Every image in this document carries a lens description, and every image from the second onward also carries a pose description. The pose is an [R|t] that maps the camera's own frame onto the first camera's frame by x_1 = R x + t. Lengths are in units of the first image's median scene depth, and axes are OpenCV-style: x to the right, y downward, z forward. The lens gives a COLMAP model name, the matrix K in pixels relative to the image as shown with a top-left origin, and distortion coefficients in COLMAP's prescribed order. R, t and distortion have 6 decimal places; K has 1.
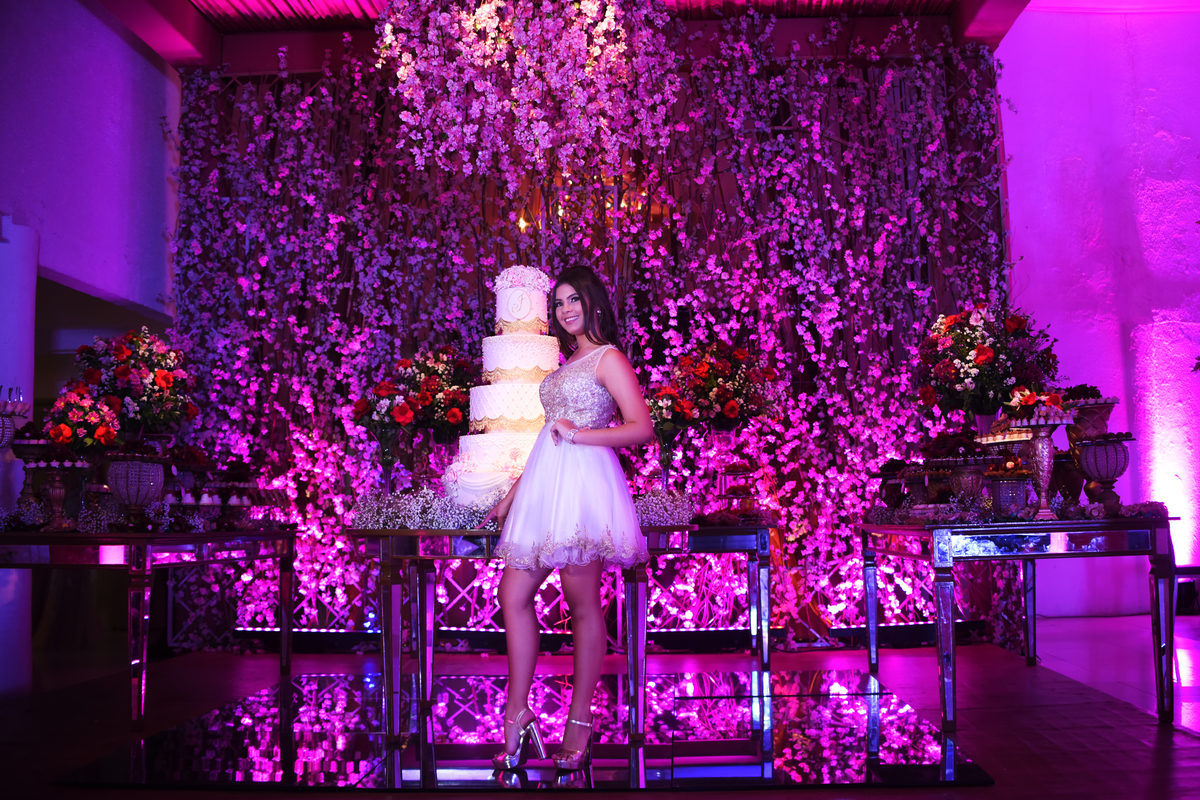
lens RADIAL K [[2492.1, 0, 600.0], [0, 2492.1, 400.0], [0, 0, 1]] dist [-0.133848, -0.199221]
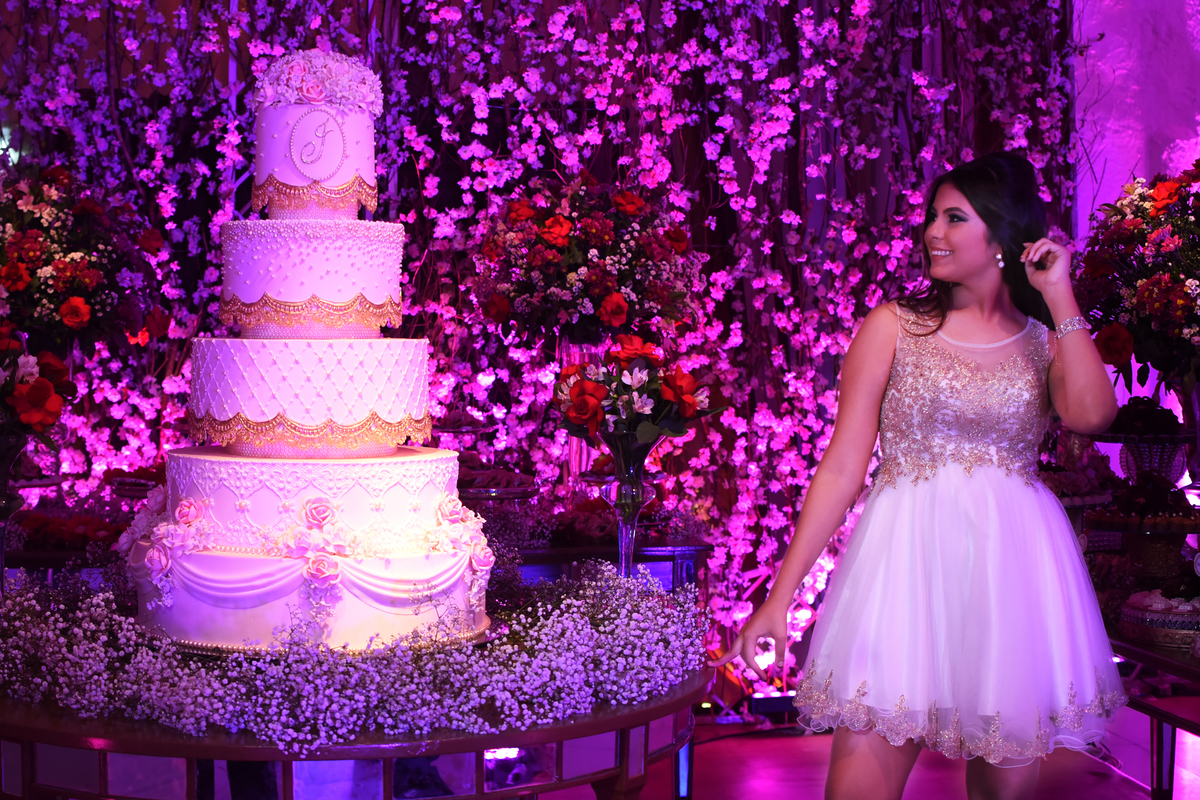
lens RADIAL K [[2492.1, 0, 600.0], [0, 2492.1, 400.0], [0, 0, 1]] dist [-0.133848, -0.199221]
pose [[0.972746, 0.008550, 0.231714, -0.068474], [-0.038643, 0.991322, 0.125648, -0.041590], [-0.228629, -0.131178, 0.964635, 0.475808]]
